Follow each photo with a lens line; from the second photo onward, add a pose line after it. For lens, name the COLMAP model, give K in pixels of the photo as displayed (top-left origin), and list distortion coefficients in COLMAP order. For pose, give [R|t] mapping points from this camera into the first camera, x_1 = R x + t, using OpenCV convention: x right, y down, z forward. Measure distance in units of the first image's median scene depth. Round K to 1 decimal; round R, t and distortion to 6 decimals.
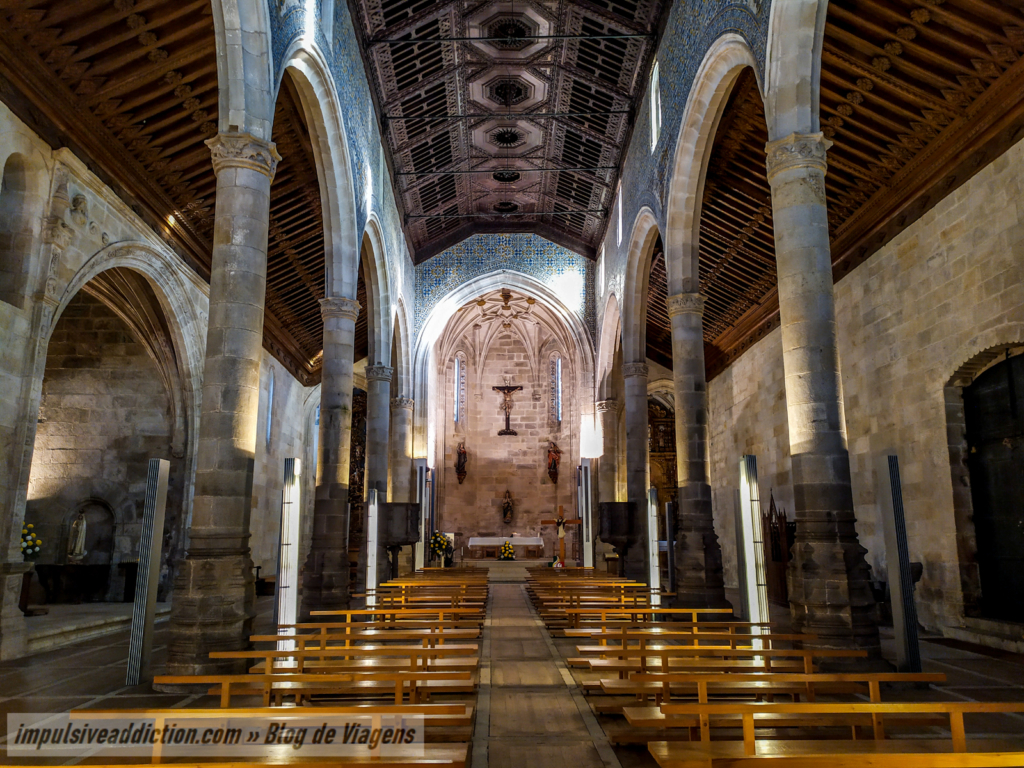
lens RADIAL K [[769.7, 0, 518.4], [0, 769.7, 383.8], [0, 0, 1]] dist [0.047926, 0.001807]
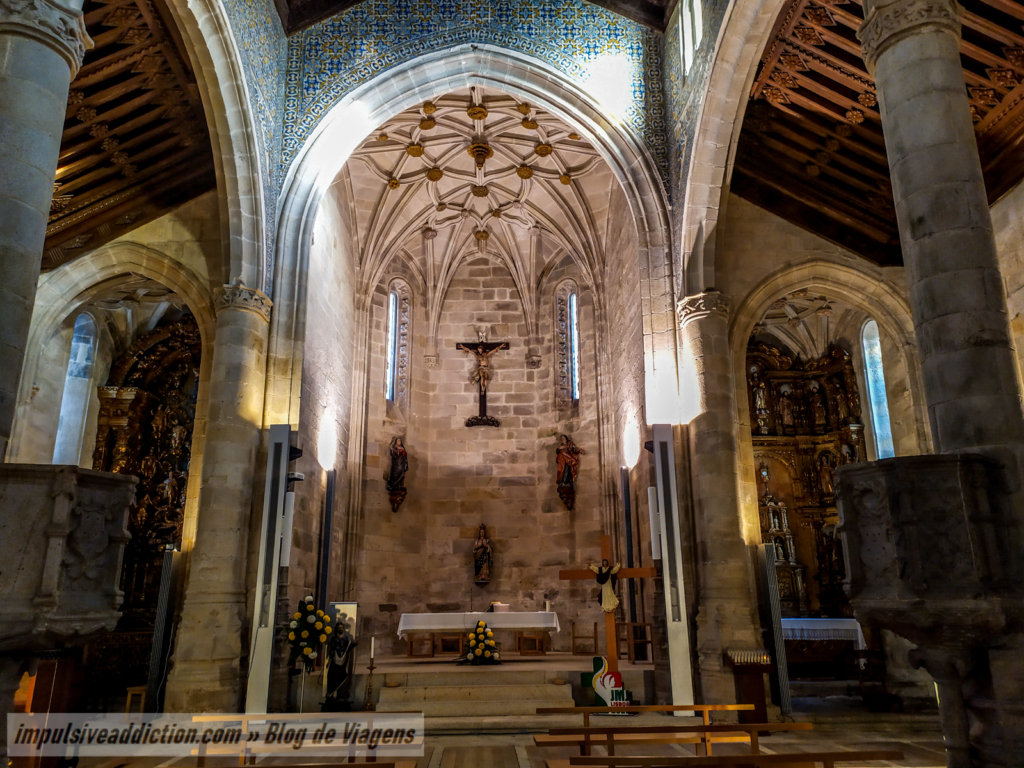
lens RADIAL K [[769.7, 0, 518.4], [0, 769.7, 383.8], [0, 0, 1]] dist [0.047926, 0.001807]
pose [[0.999512, -0.001210, 0.031214, -0.005755], [0.004099, 0.995690, -0.092657, 0.090650], [-0.030967, 0.092740, 0.995209, 0.450108]]
